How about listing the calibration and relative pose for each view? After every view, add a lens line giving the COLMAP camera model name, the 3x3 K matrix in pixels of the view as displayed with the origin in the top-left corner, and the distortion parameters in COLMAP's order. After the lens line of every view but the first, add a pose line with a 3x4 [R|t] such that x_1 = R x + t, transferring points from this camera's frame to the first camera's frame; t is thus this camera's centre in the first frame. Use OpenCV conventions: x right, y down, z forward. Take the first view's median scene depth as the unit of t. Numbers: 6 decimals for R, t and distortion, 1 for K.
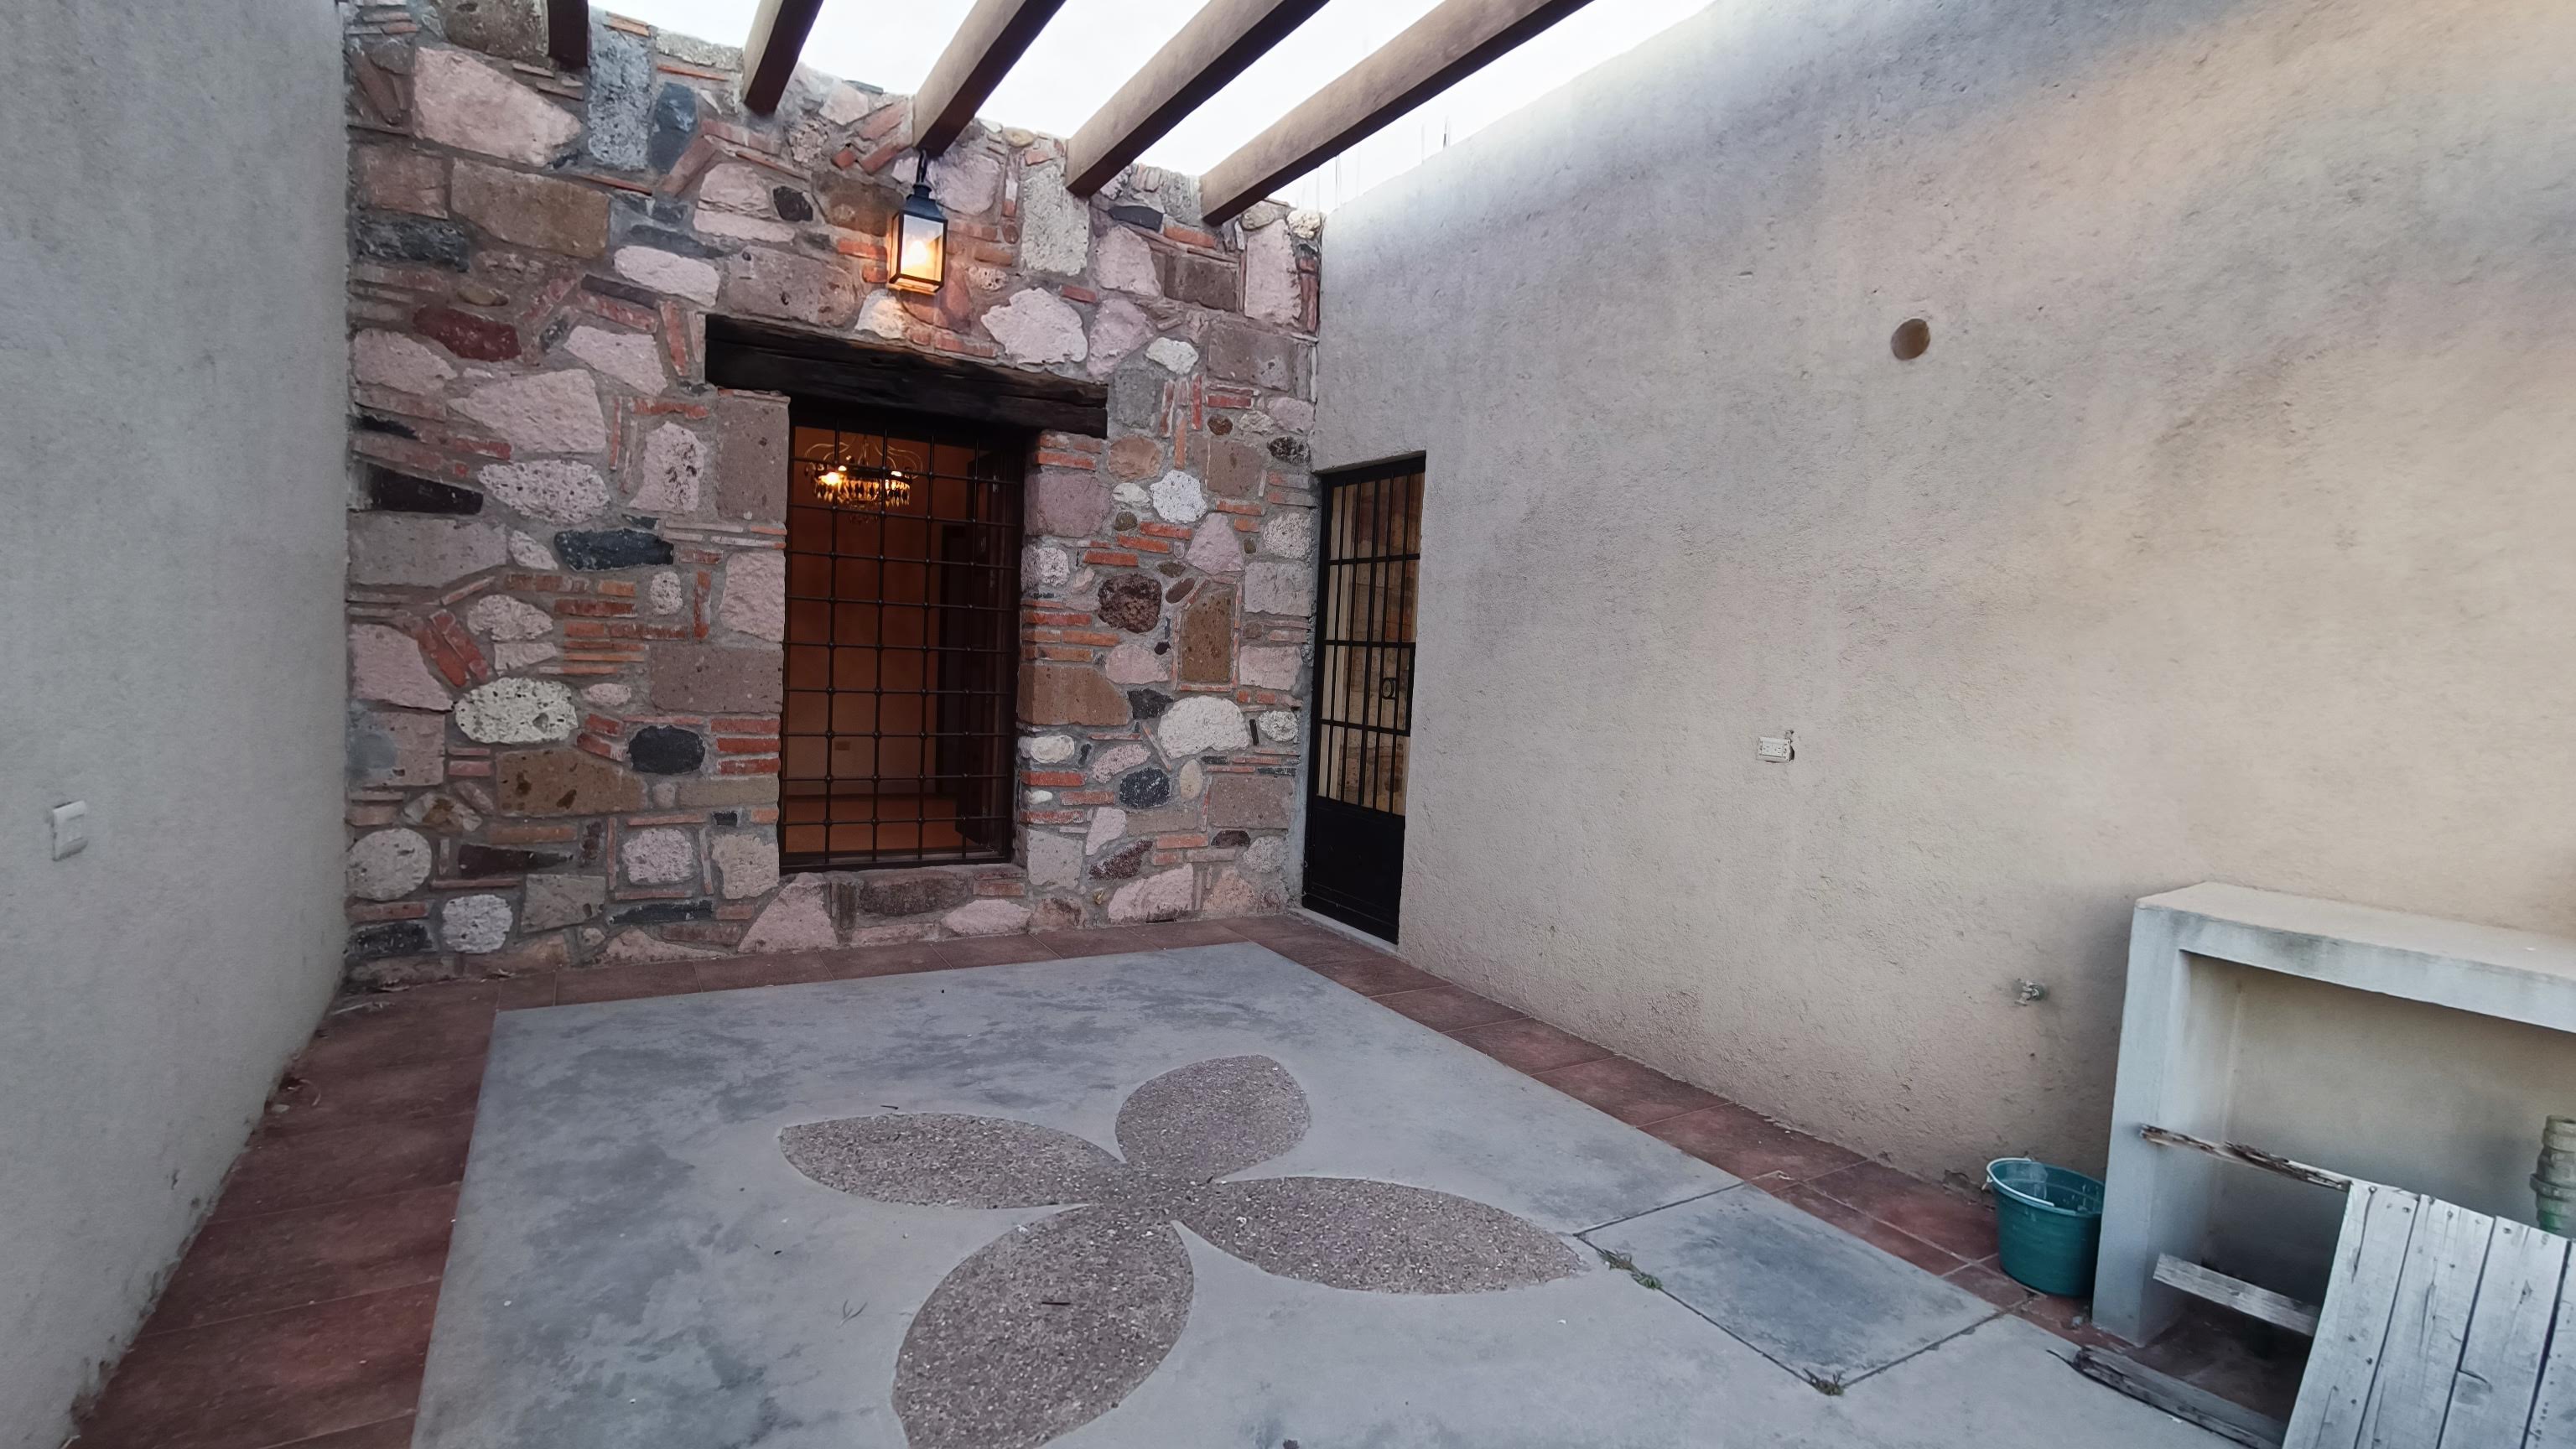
lens RADIAL K [[1173.0, 0, 1288.0], [0, 1173.0, 724.5], [0, 0, 1]] dist [-0.032930, 0.015634]
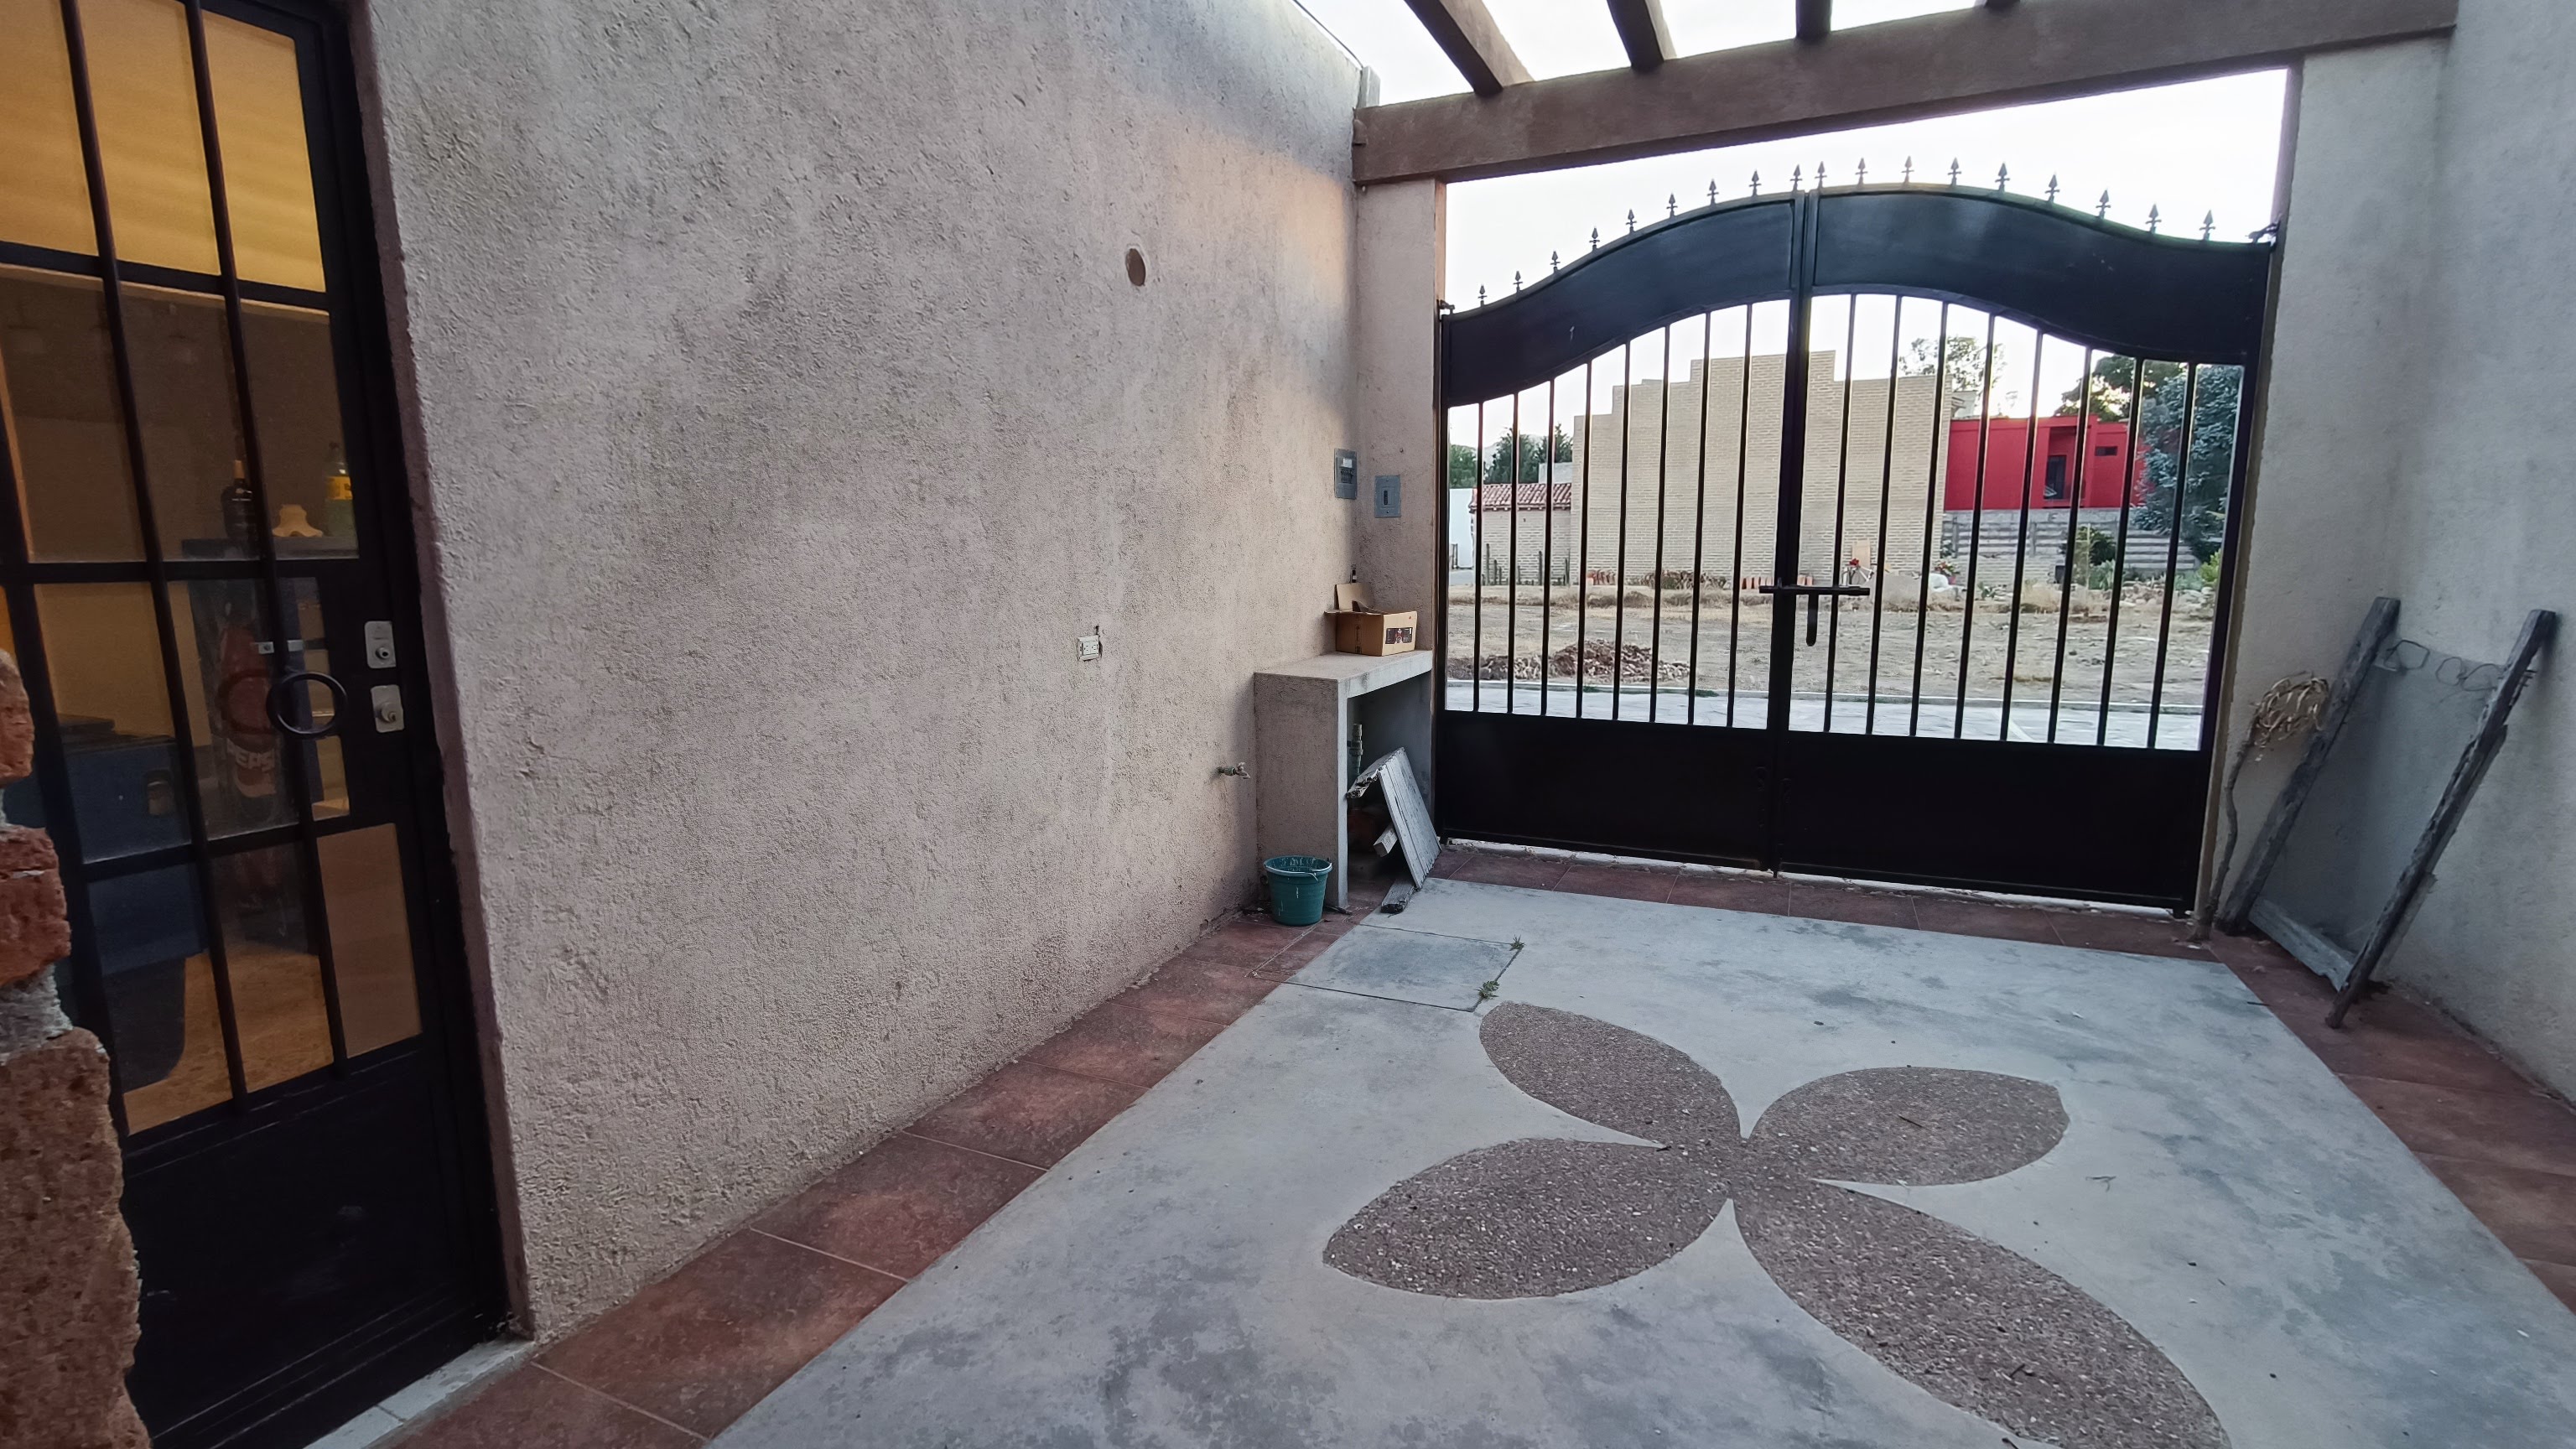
lens RADIAL K [[1153.8, 0, 1289.0], [0, 1153.8, 730.2], [0, 0, 1]] dist [-0.026394, 0.006249]
pose [[-0.562414, -0.169257, 0.809347, -0.507018], [0.035370, 0.973004, 0.228061, -0.134386], [-0.826099, 0.156891, -0.541245, 1.471272]]
